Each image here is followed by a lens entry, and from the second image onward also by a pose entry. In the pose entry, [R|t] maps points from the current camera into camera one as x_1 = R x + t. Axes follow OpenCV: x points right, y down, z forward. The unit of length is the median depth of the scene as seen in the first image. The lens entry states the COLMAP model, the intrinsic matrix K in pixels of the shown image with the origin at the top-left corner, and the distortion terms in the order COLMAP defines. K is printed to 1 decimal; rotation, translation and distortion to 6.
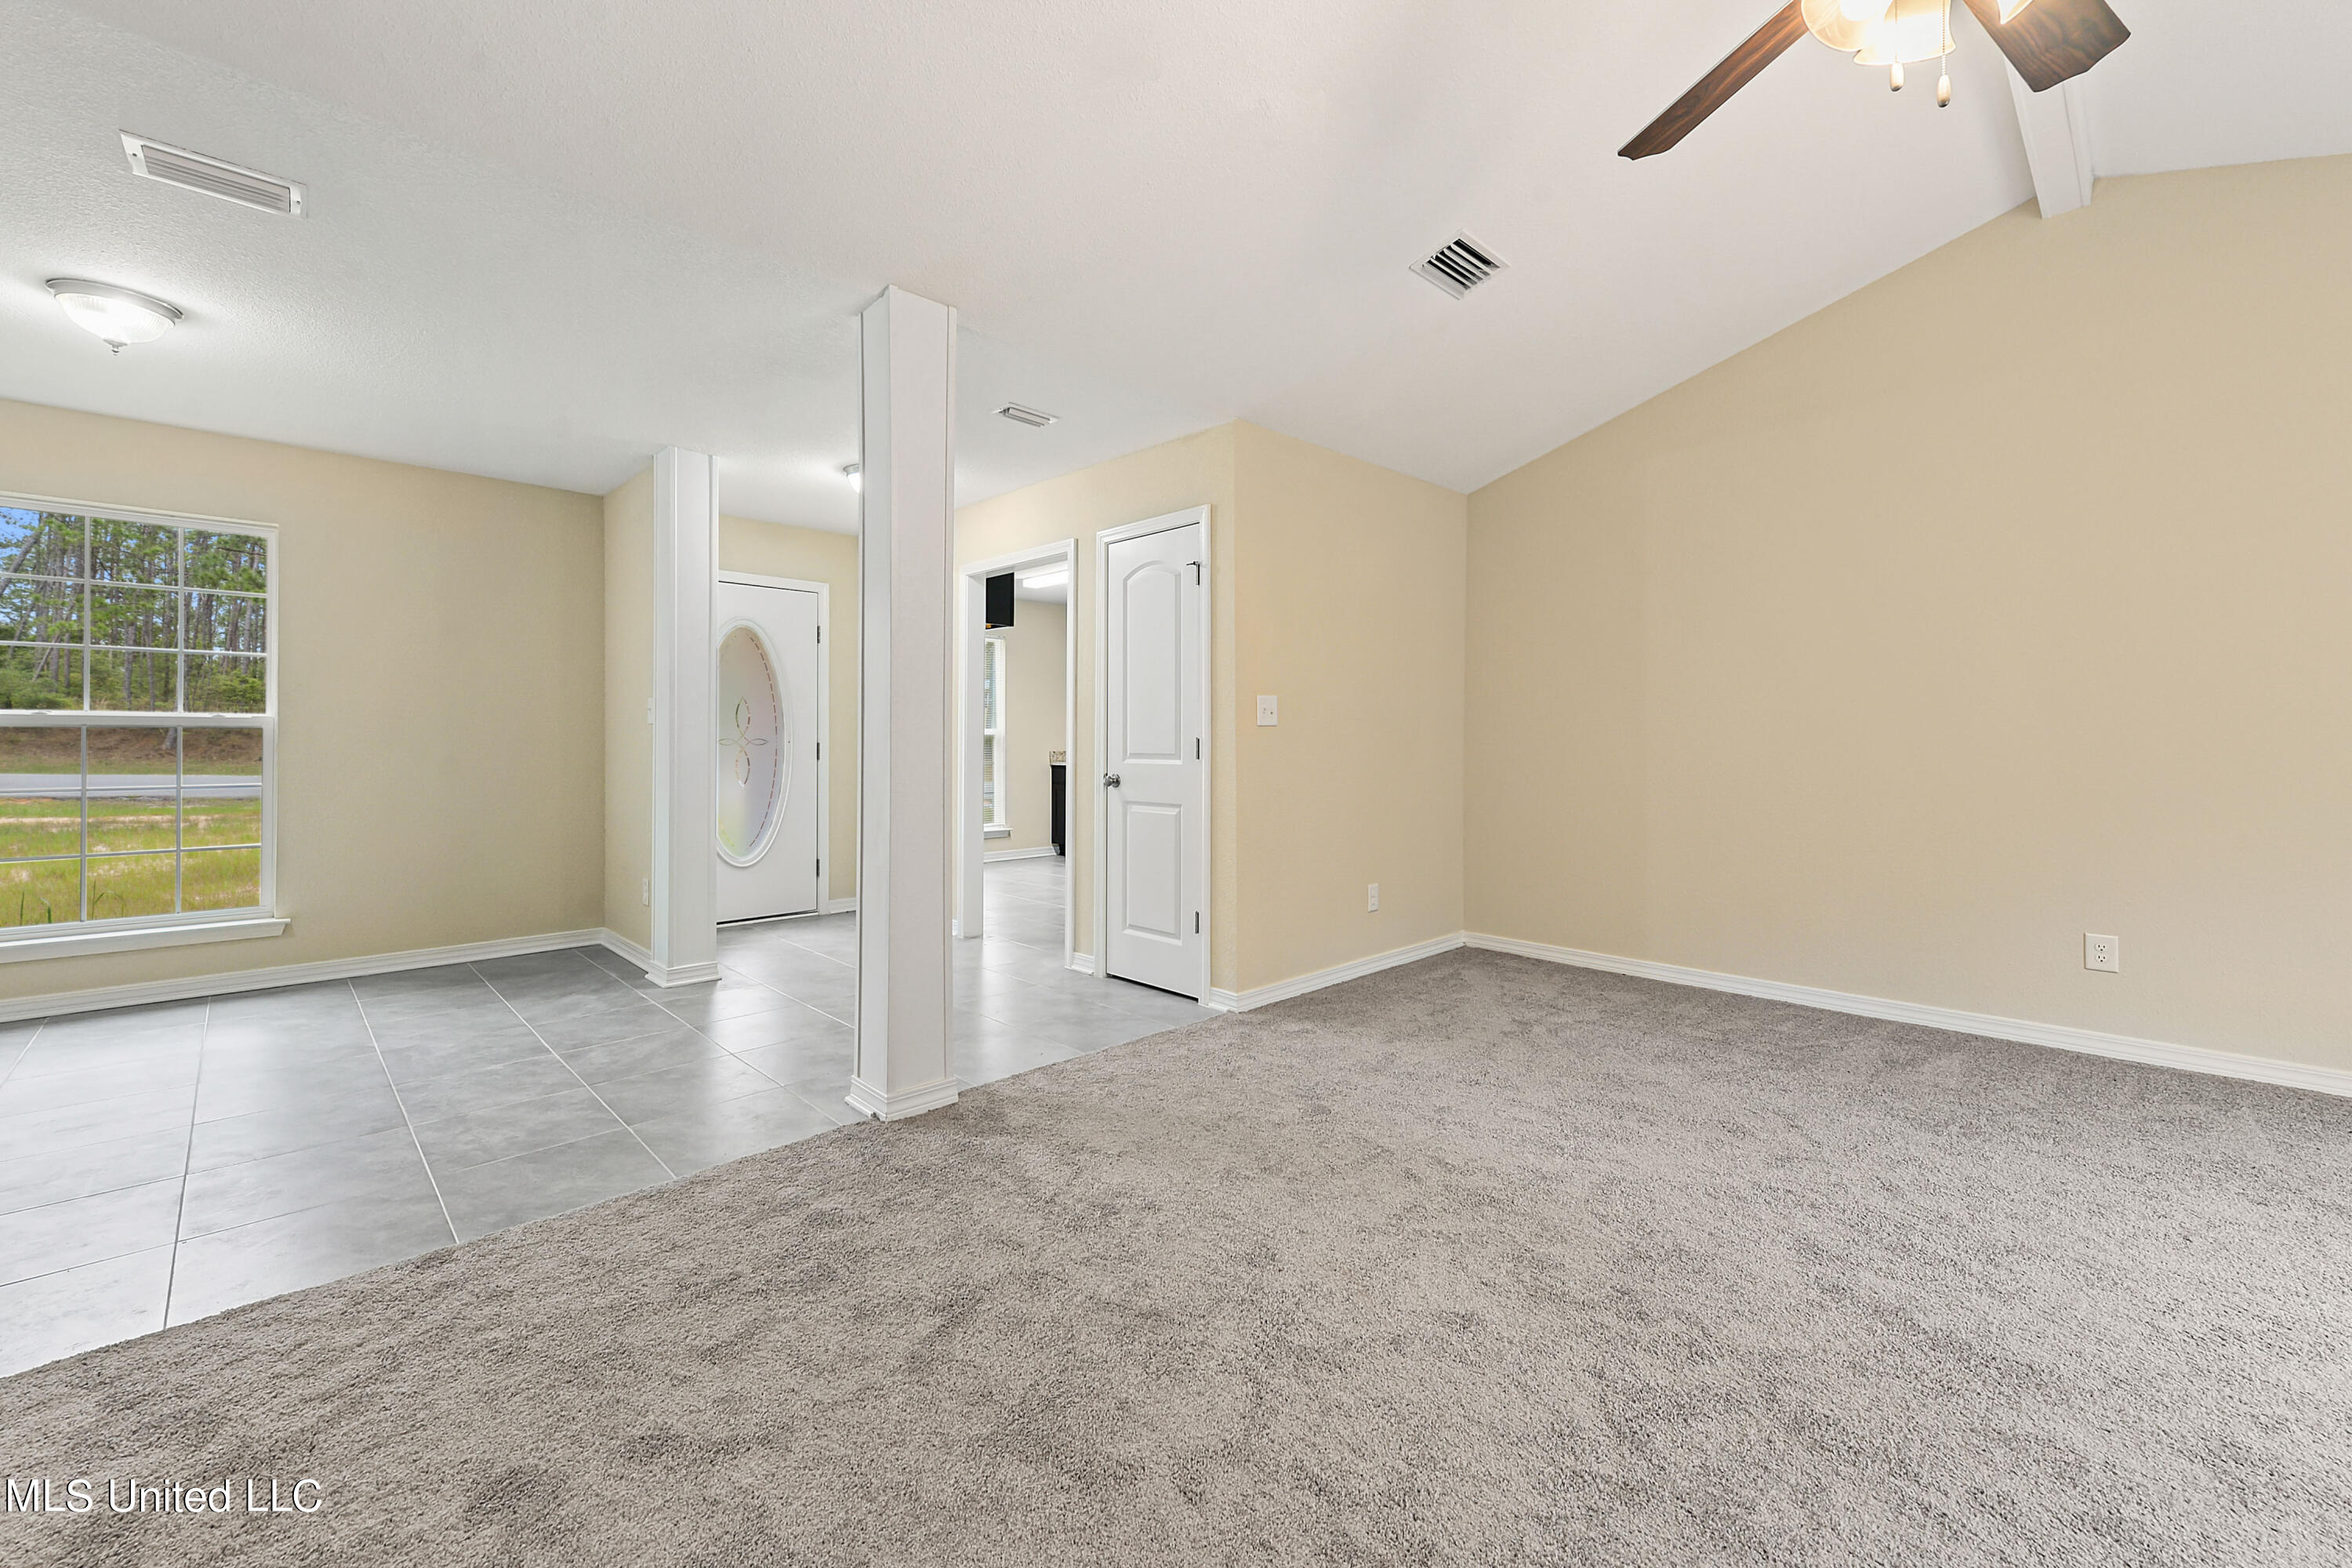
lens RADIAL K [[953.5, 0, 1153.7], [0, 953.5, 758.3], [0, 0, 1]] dist [0.000797, -0.000447]
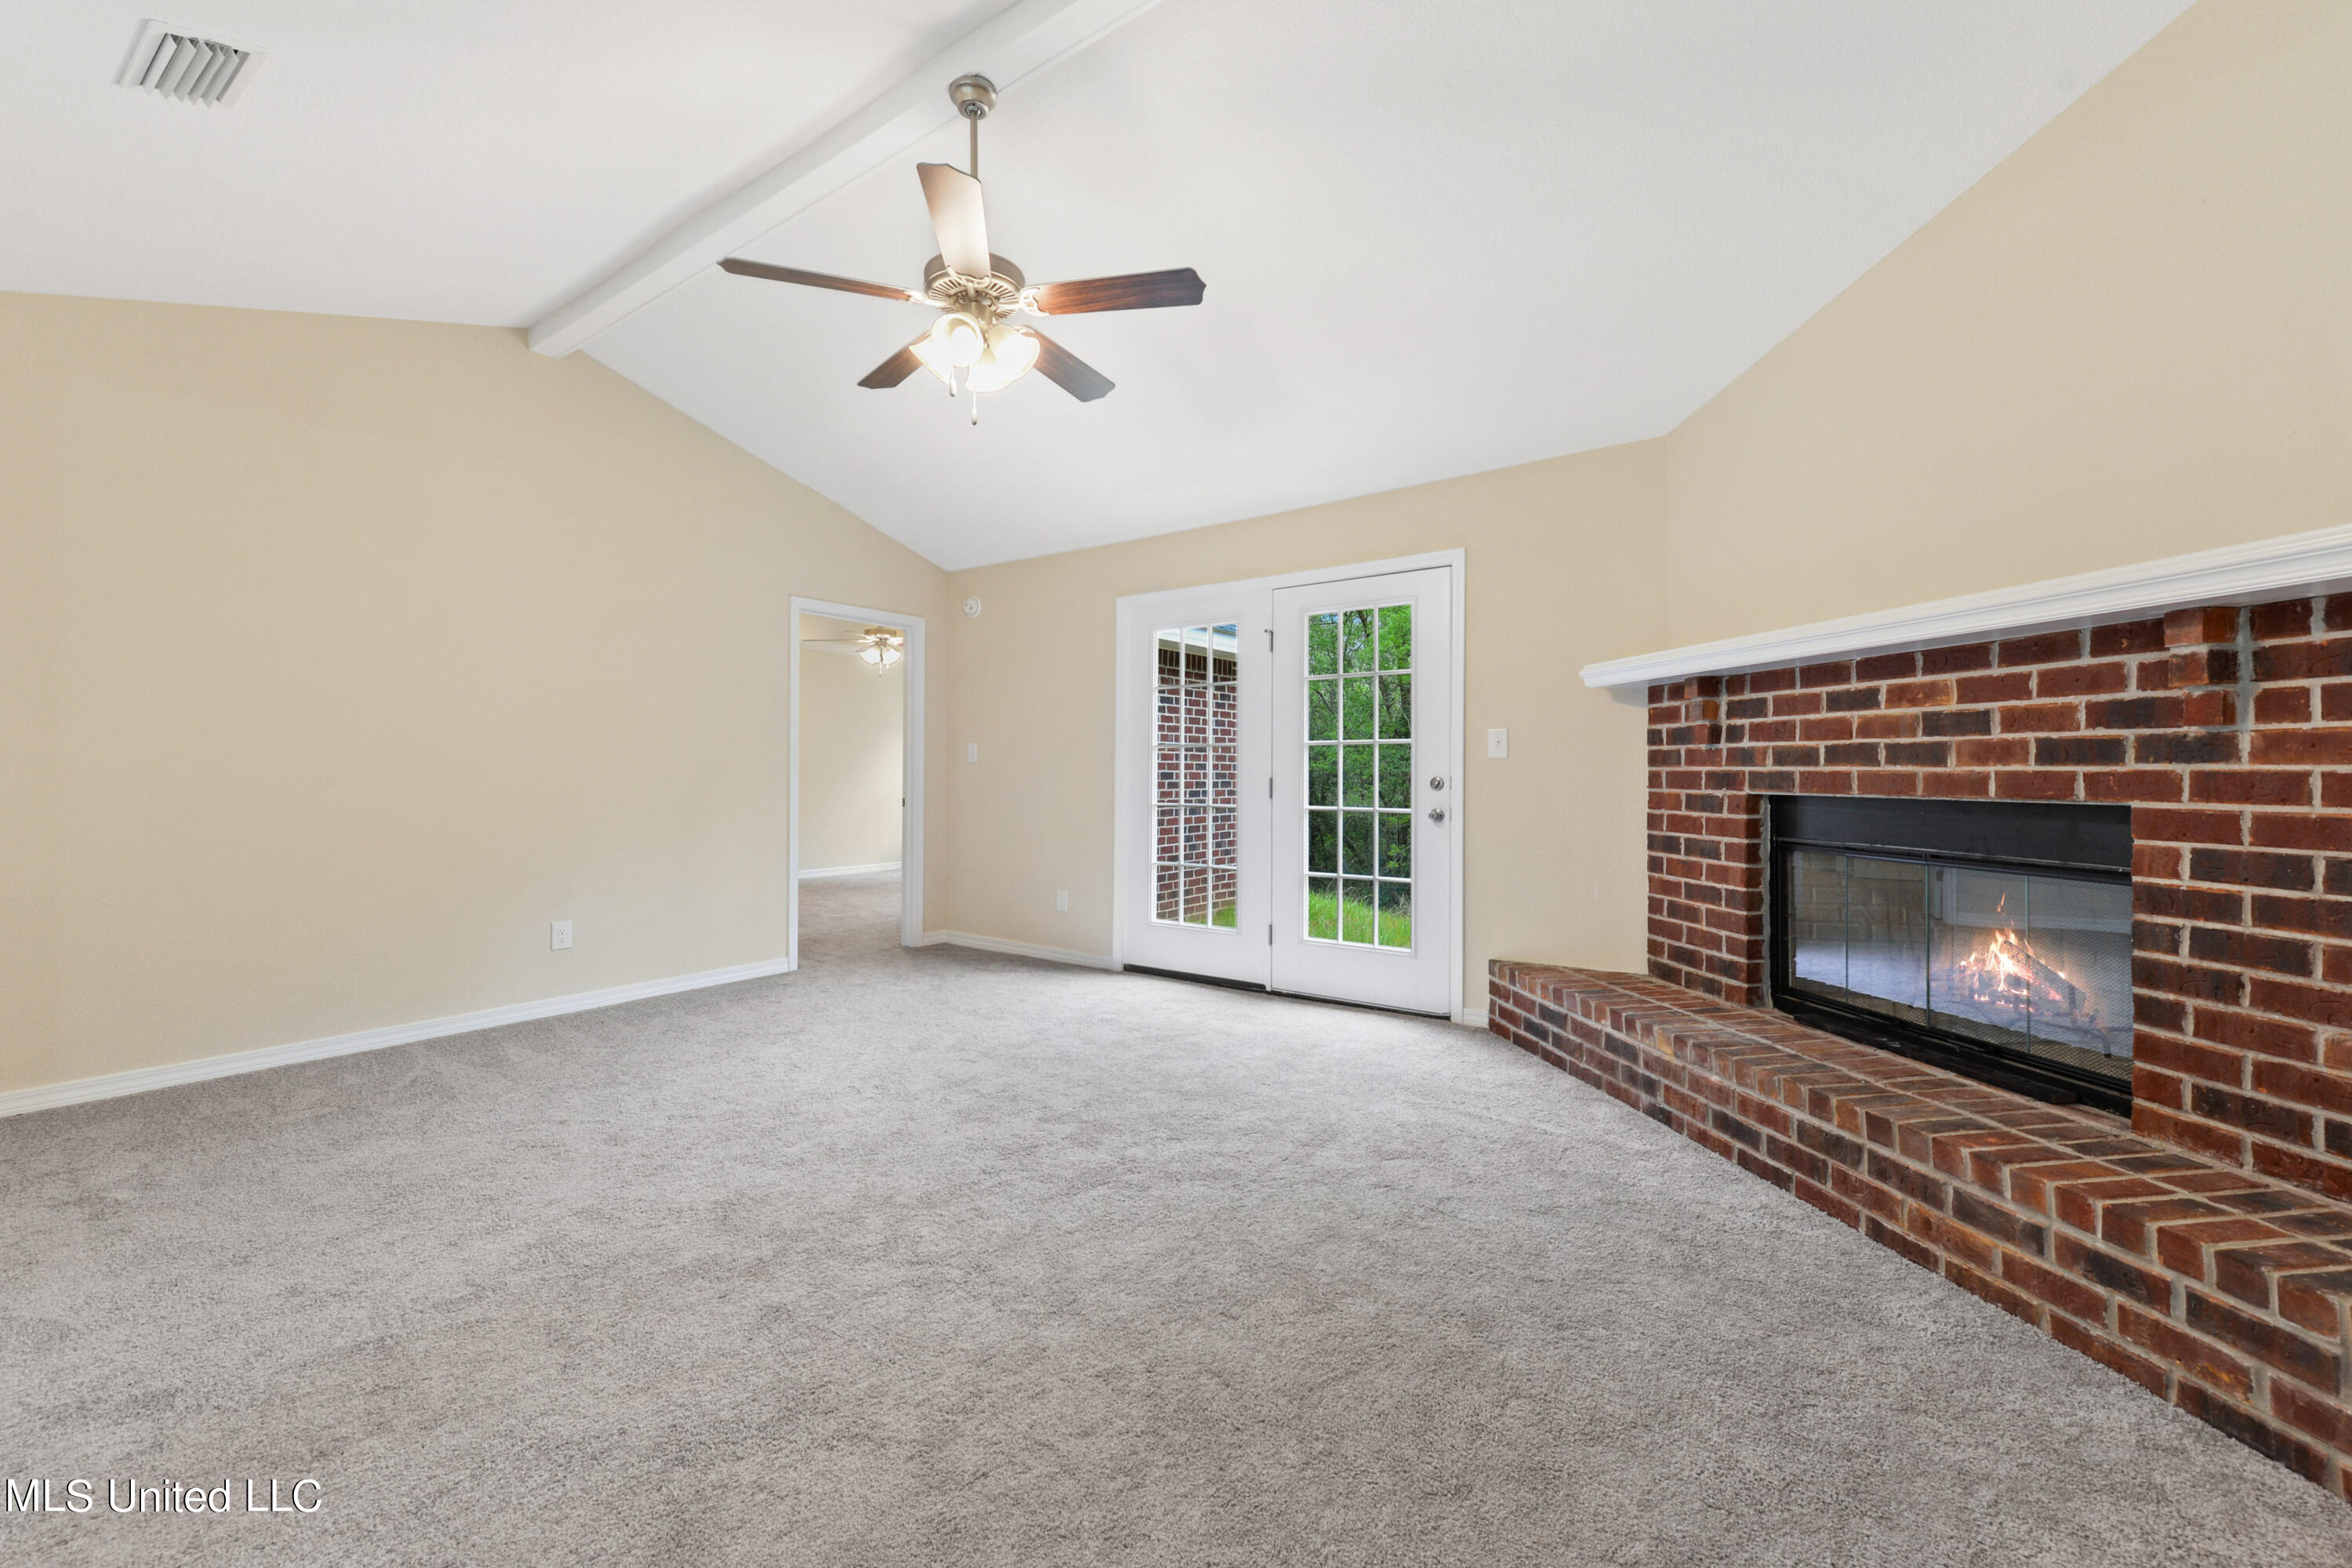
lens RADIAL K [[953.5, 0, 1153.7], [0, 953.5, 758.3], [0, 0, 1]] dist [0.000797, -0.000447]
pose [[-0.179156, 0.015880, 0.983693, -0.588654], [0.019158, 0.999736, -0.012650, -0.012979], [-0.983634, 0.016579, -0.179413, 0.542831]]
